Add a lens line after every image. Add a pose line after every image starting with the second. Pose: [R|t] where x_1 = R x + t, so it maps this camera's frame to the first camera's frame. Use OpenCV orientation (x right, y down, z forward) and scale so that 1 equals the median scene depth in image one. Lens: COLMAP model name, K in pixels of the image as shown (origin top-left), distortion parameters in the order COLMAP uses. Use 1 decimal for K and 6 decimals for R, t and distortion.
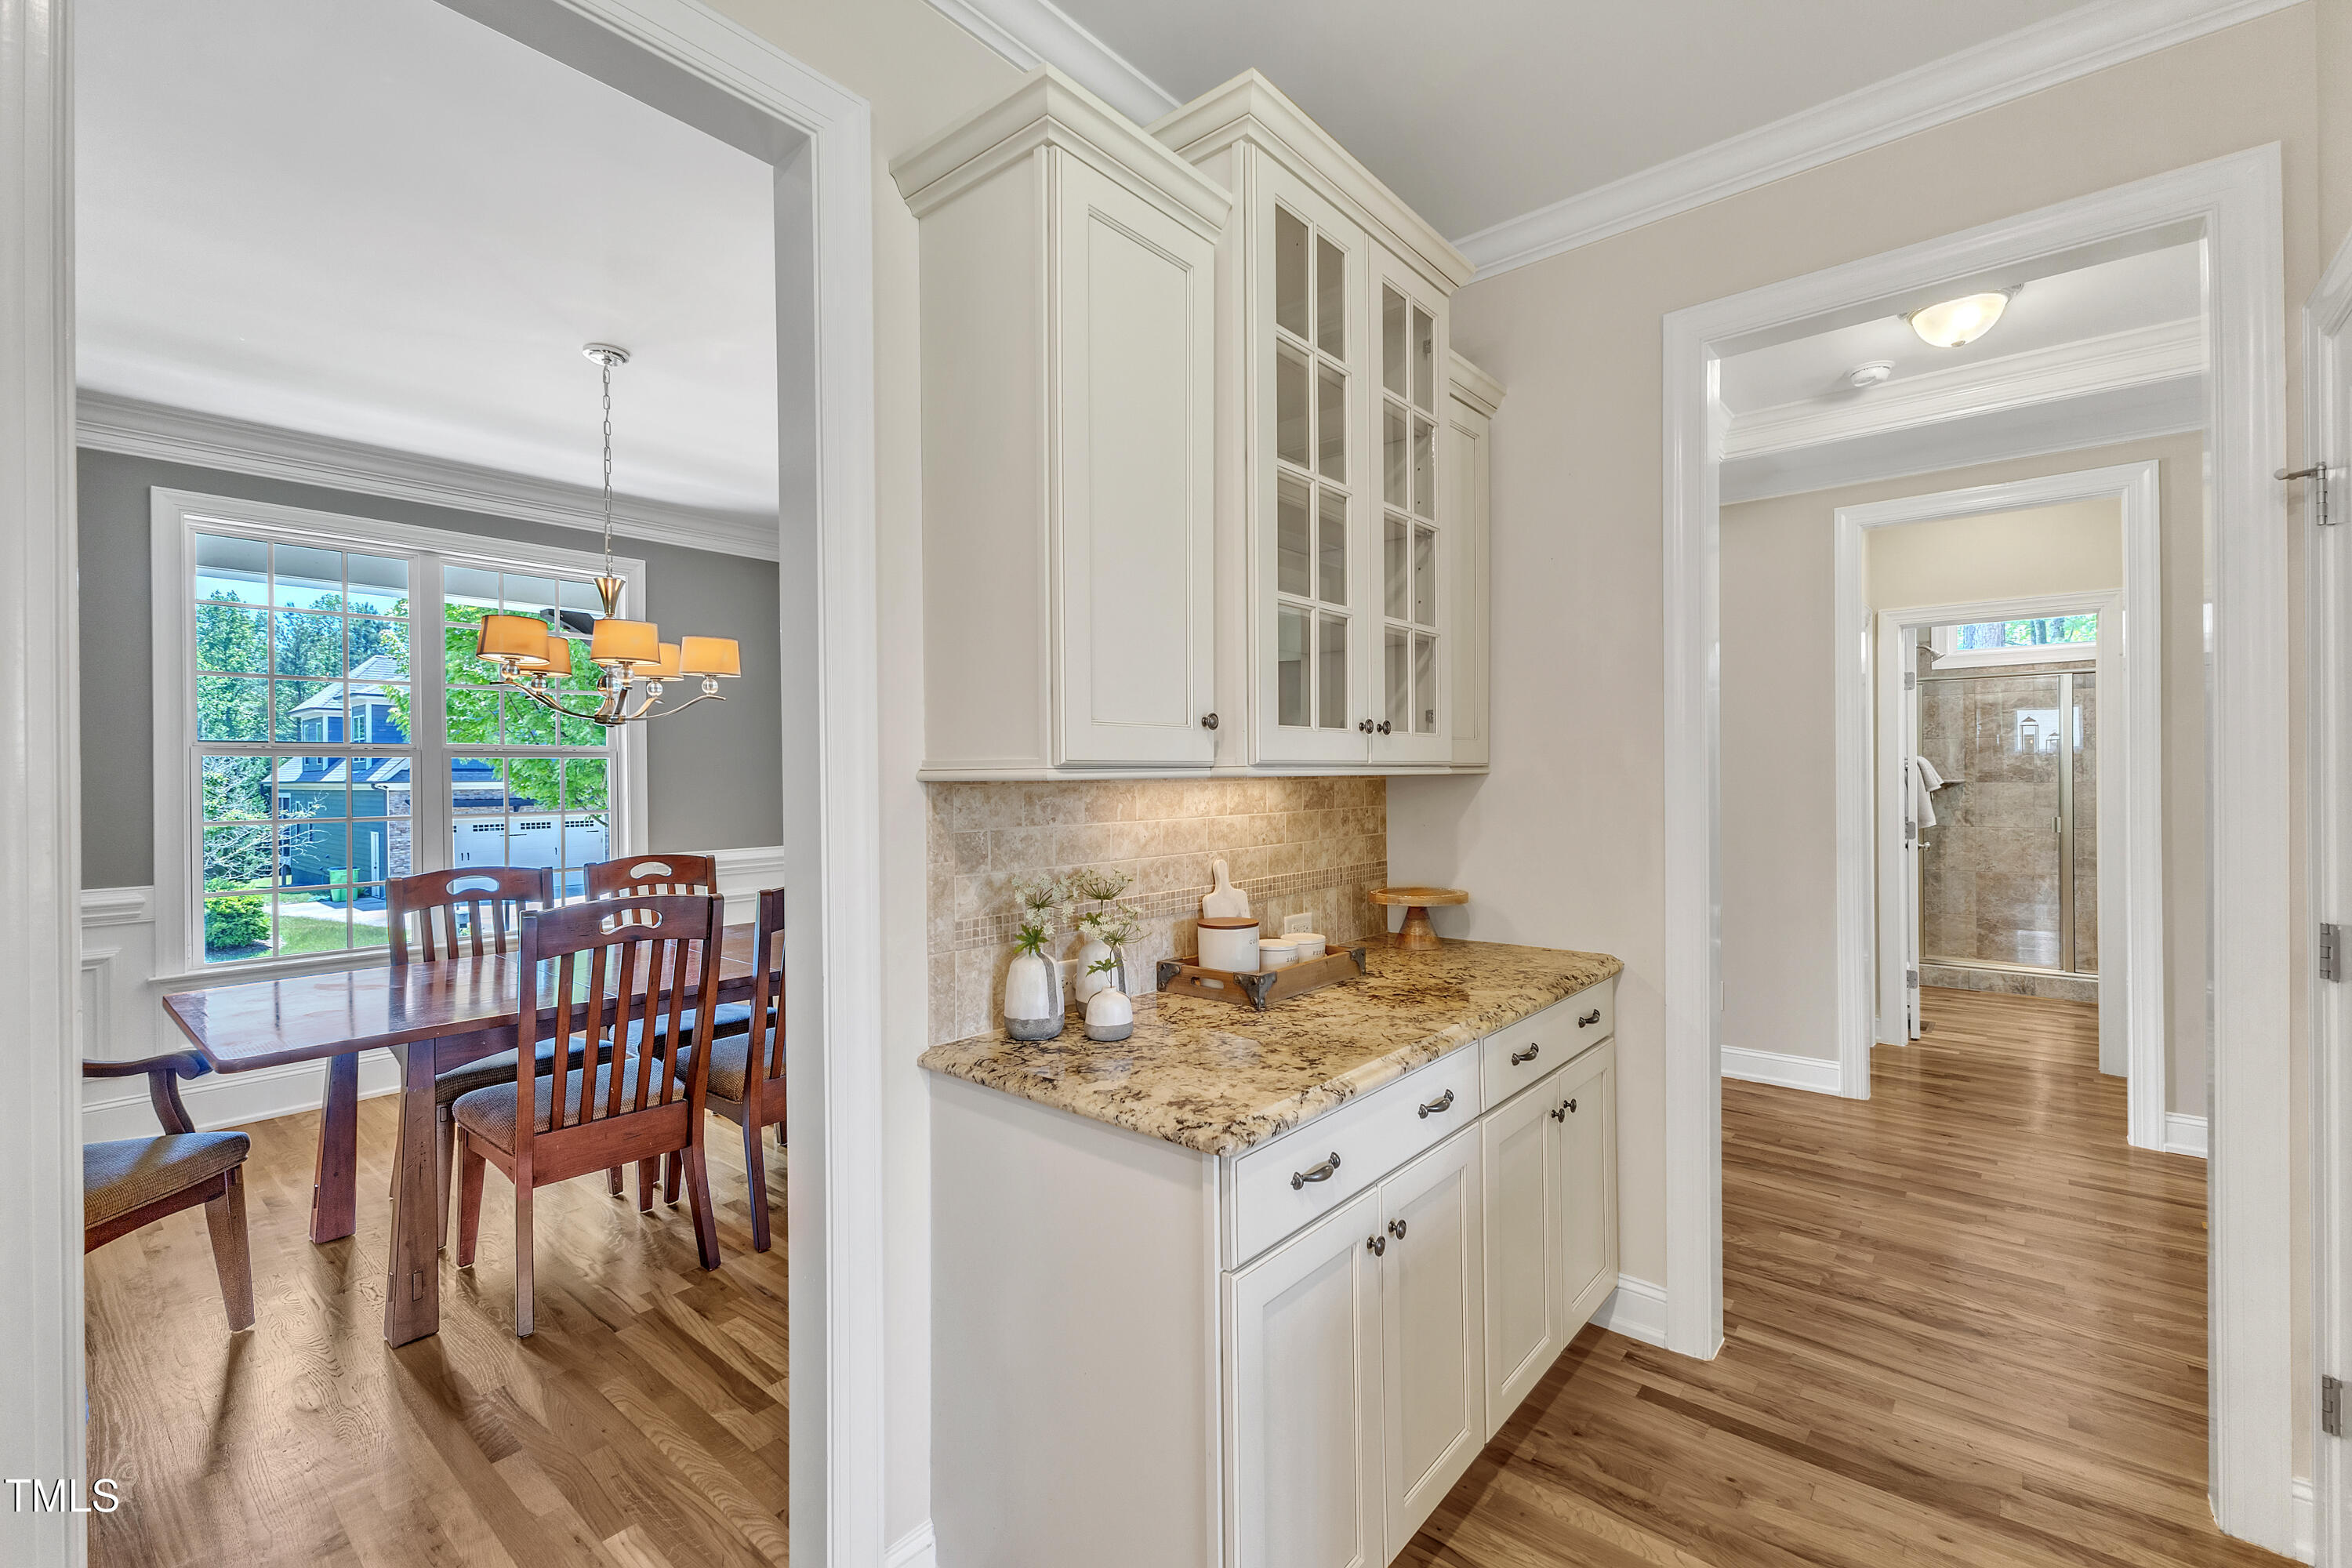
lens RADIAL K [[1016.1, 0, 1183.2], [0, 1016.1, 771.1], [0, 0, 1]] dist [0.005124, -0.000085]
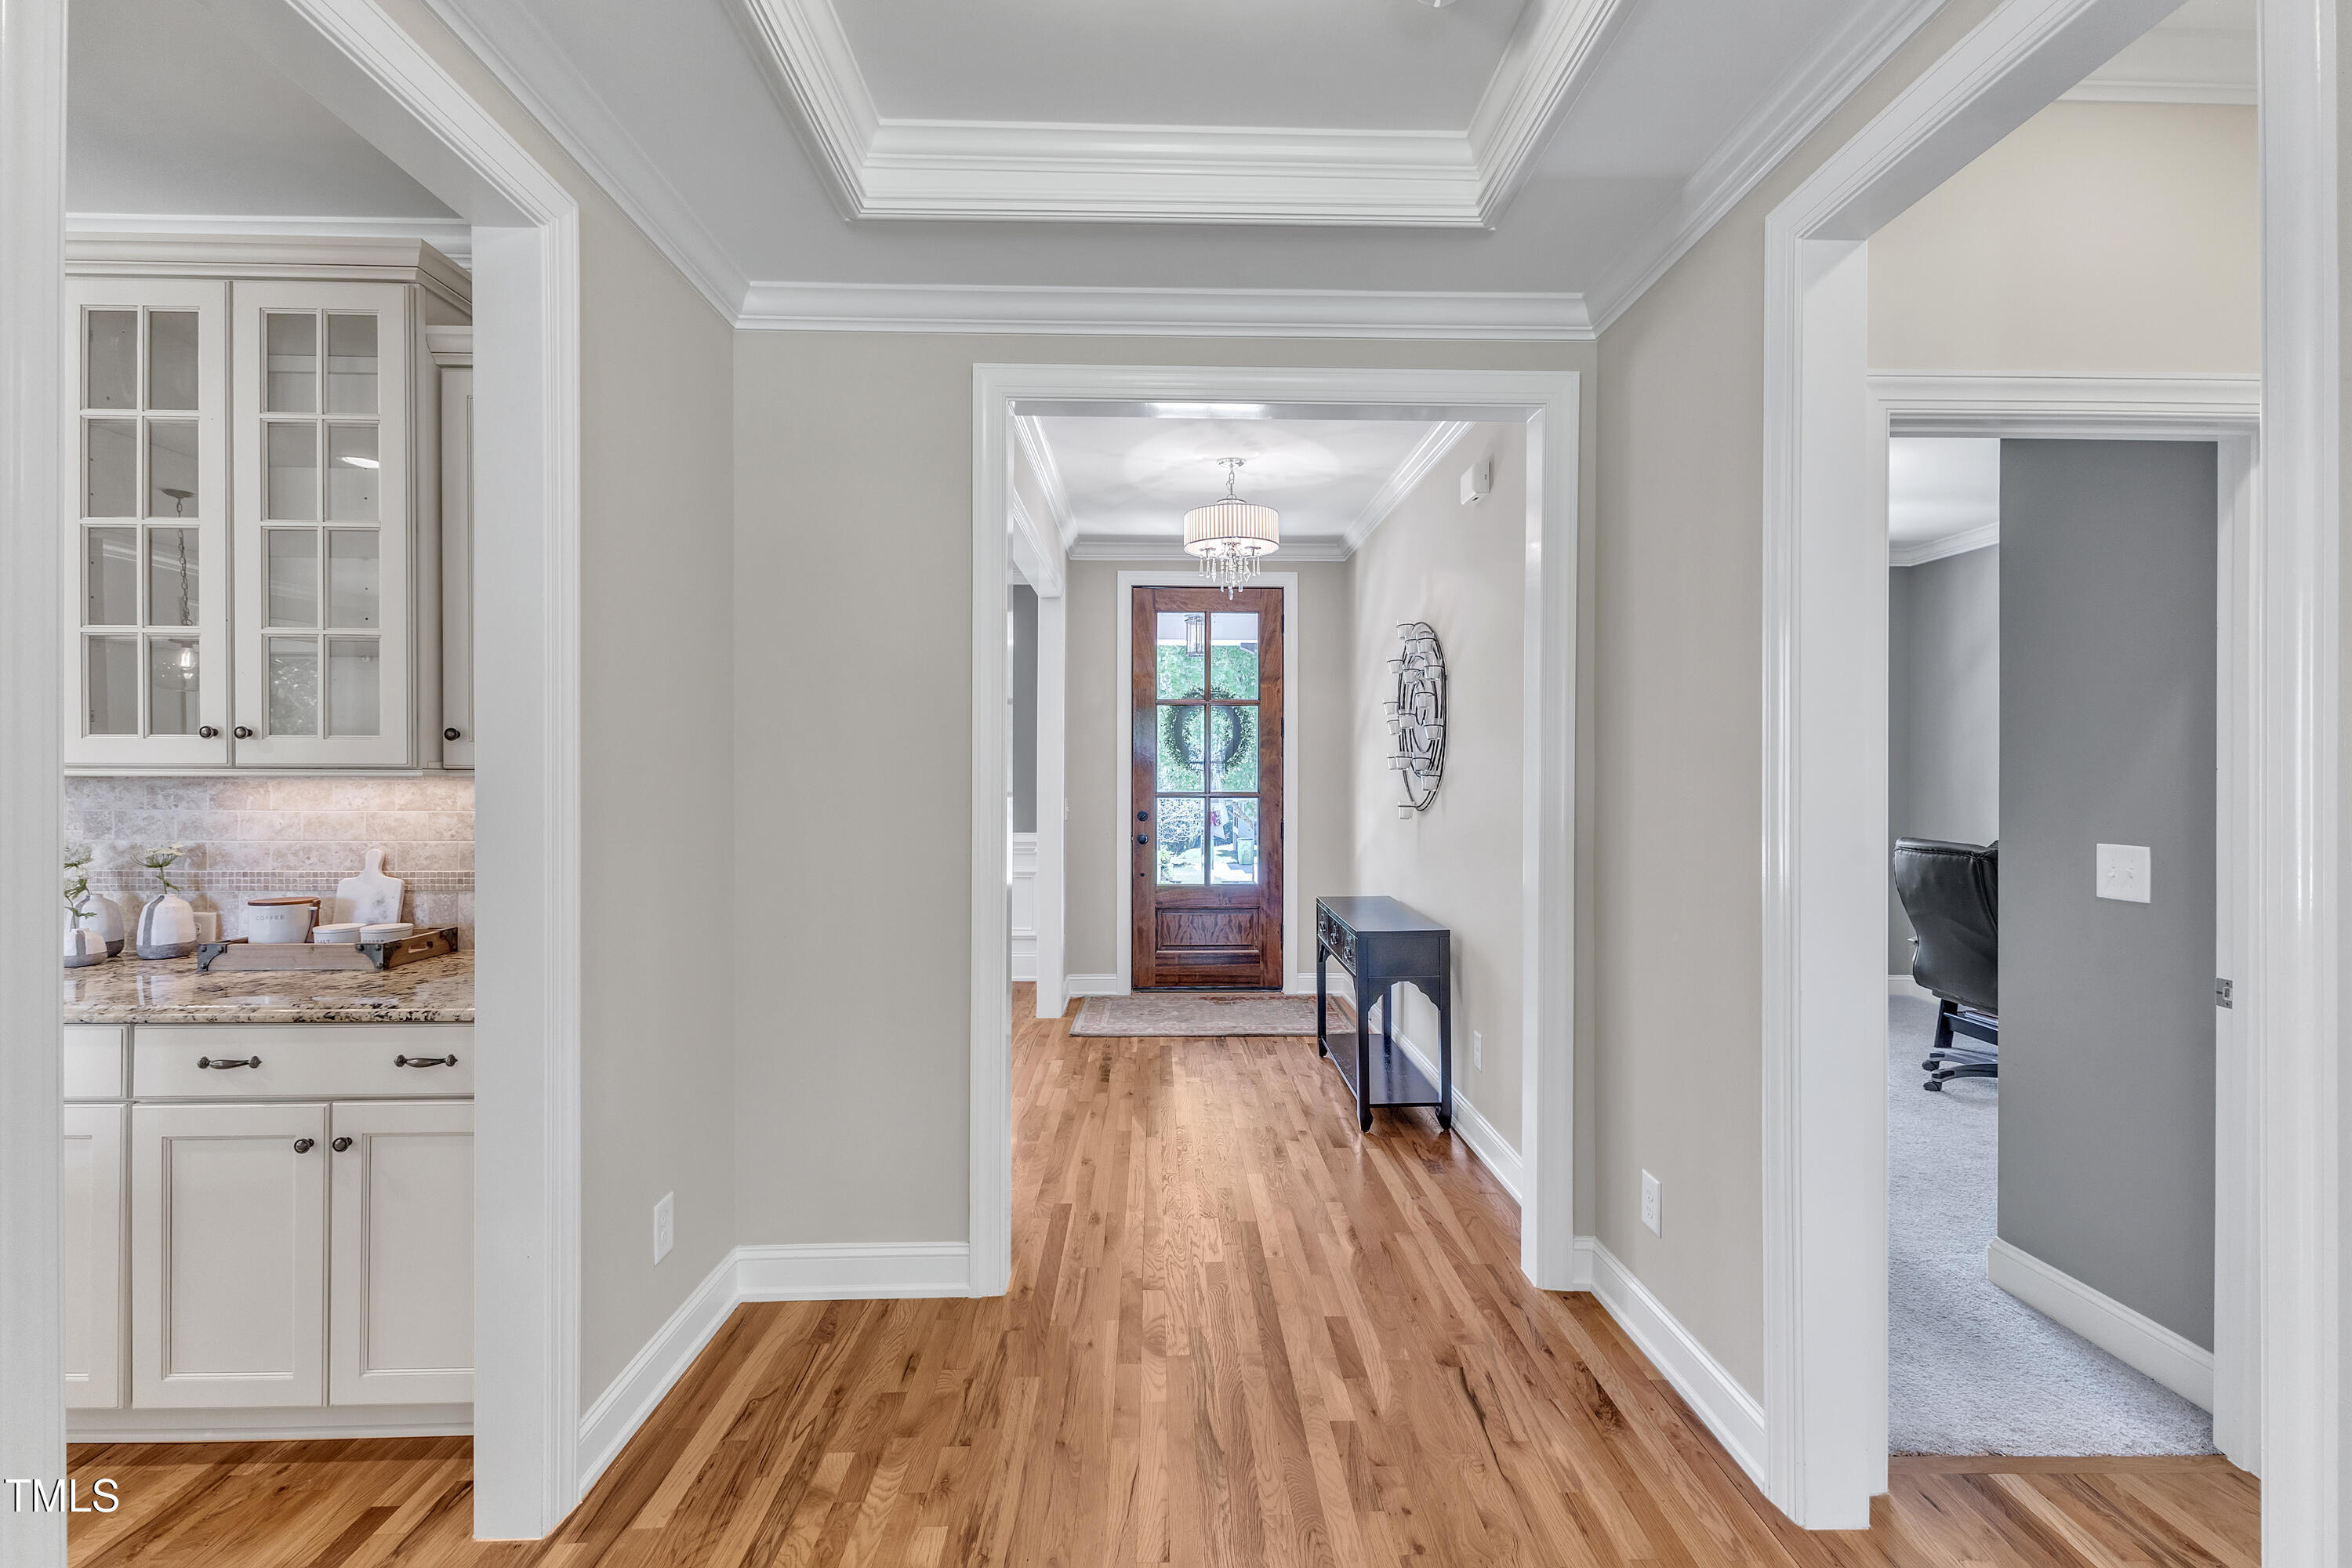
lens RADIAL K [[1038.3, 0, 1187.3], [0, 1038.3, 773.8], [0, 0, 1]] dist [-0.001799, -0.000733]
pose [[0.662062, 0.011144, -0.749366, 1.707540], [-0.006047, 0.999936, 0.009528, -0.015342], [0.749424, -0.001777, 0.662088, 1.041636]]
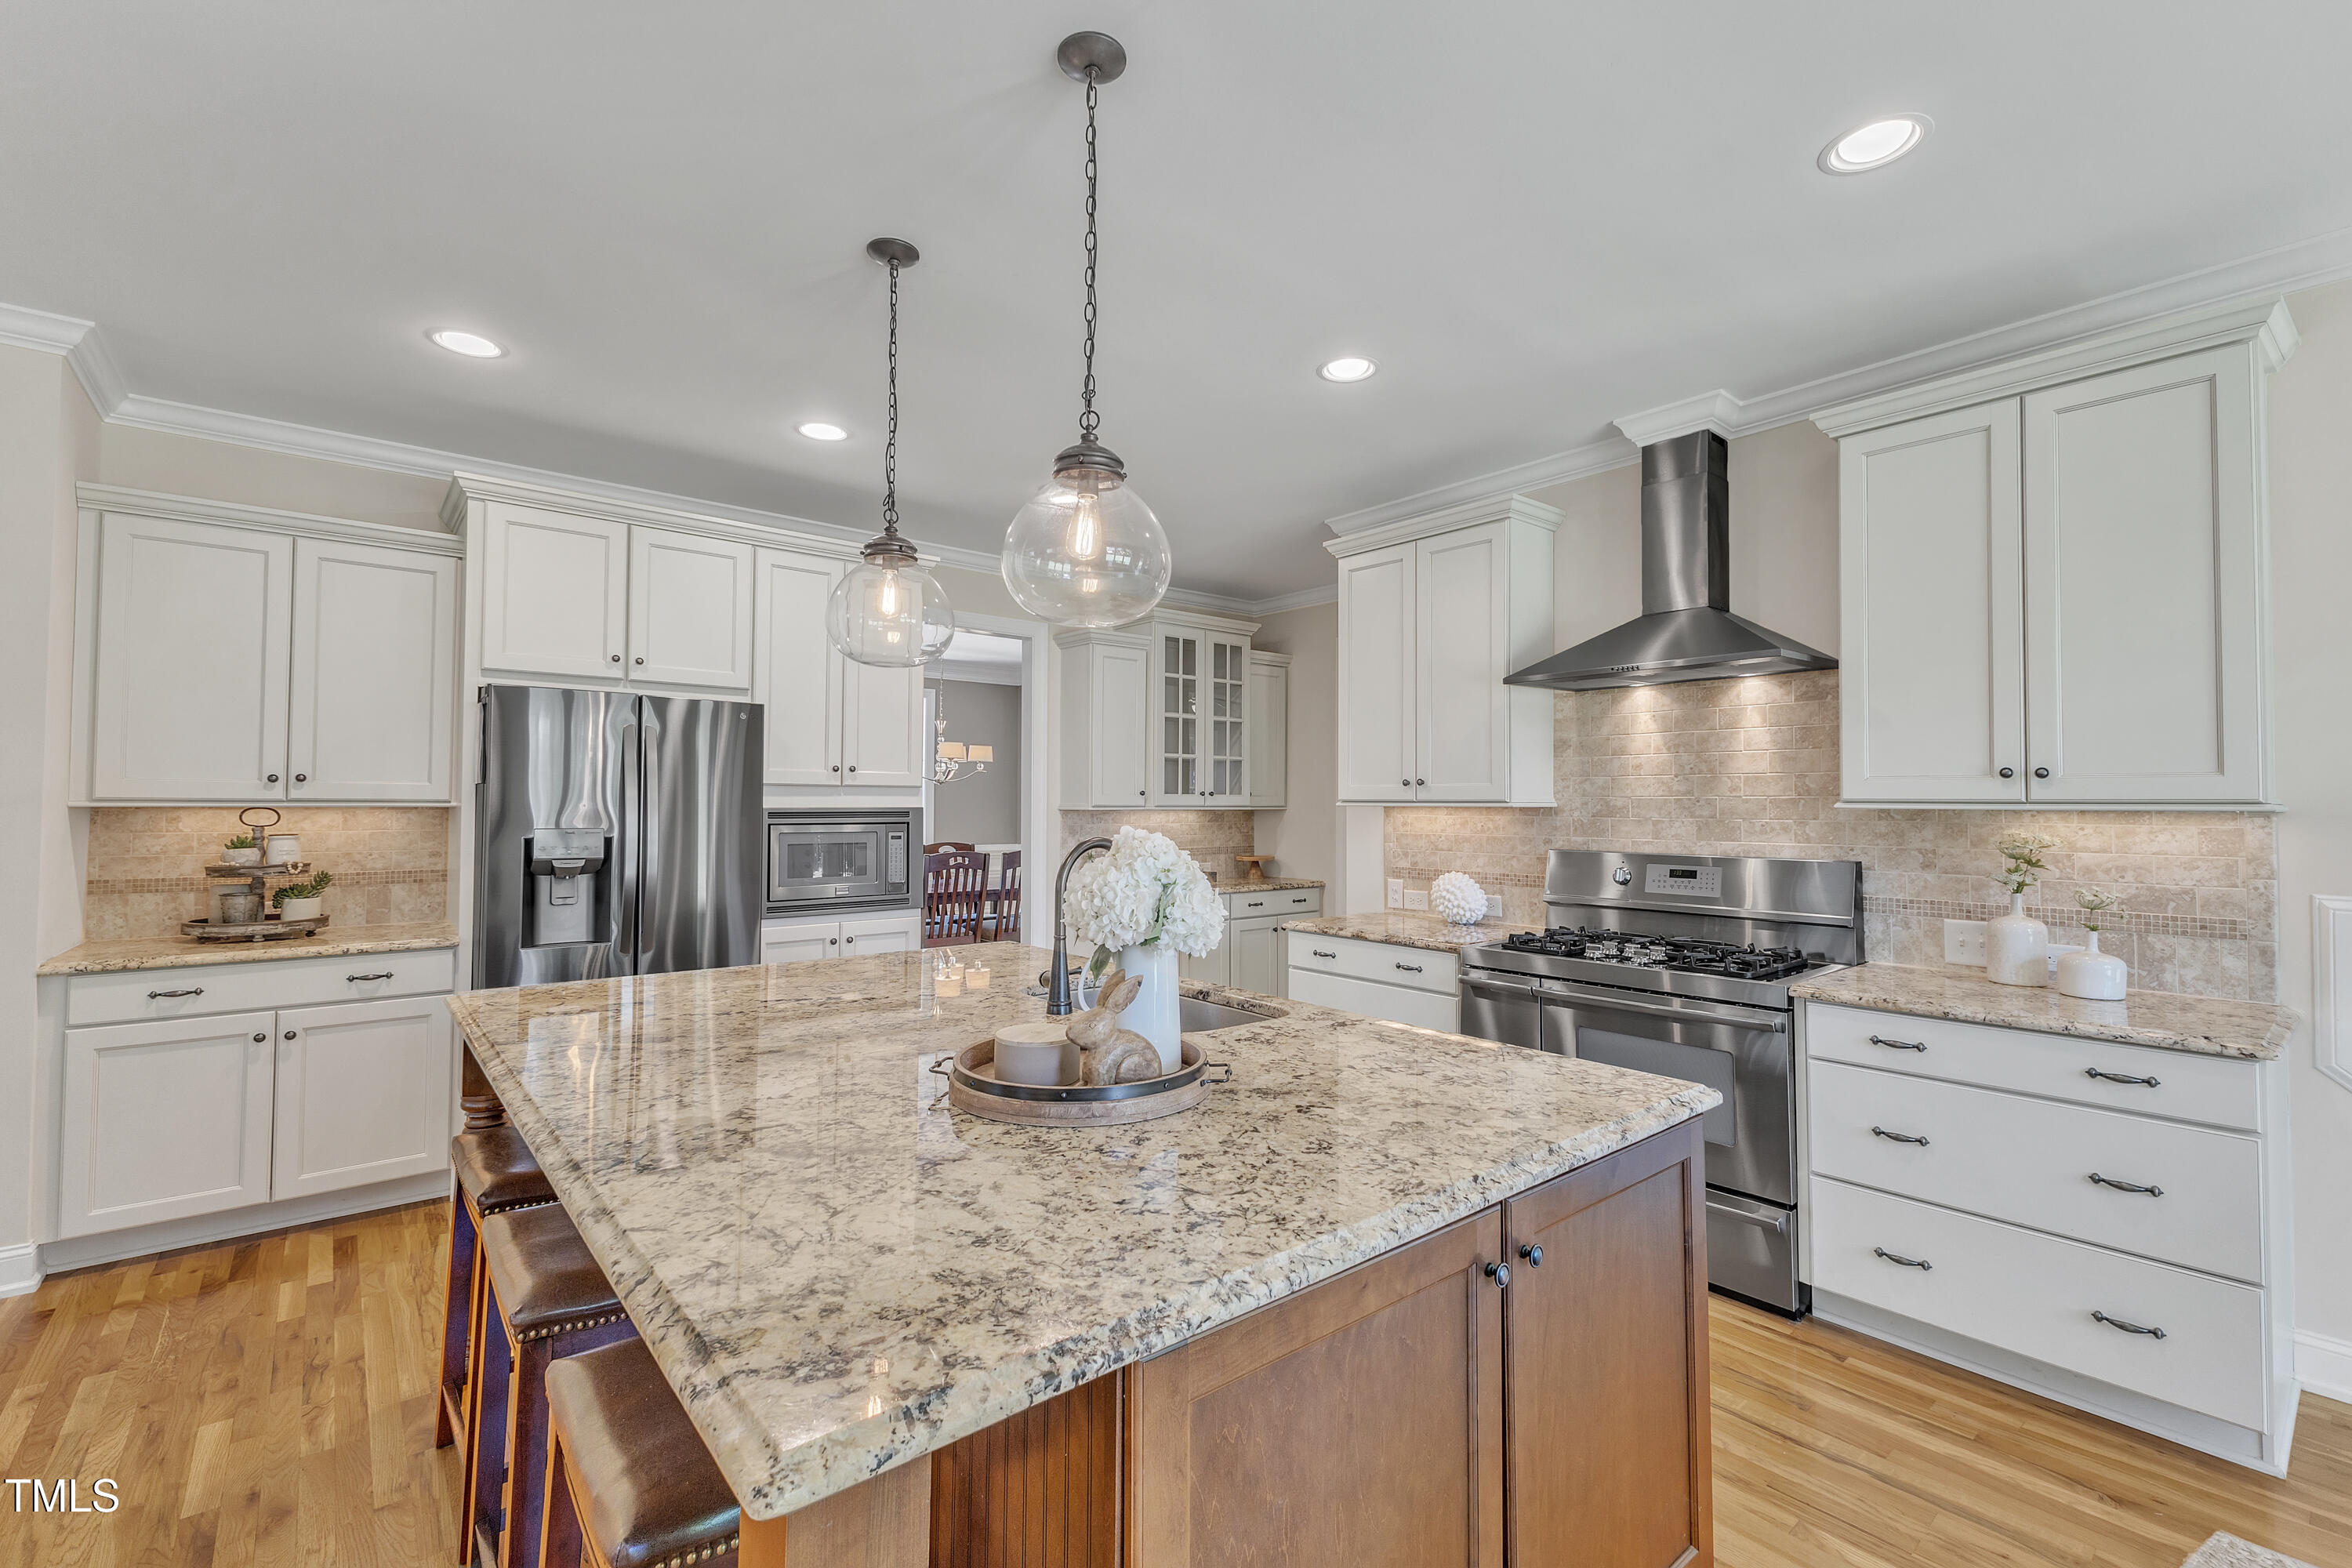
lens RADIAL K [[1016.1, 0, 1183.2], [0, 1016.1, 771.1], [0, 0, 1]] dist [0.005124, -0.000085]
pose [[0.985827, 0.003939, -0.167718, 0.625111], [-0.008914, 0.999542, -0.028920, -0.022135], [0.167527, 0.030005, 0.985411, -1.980182]]
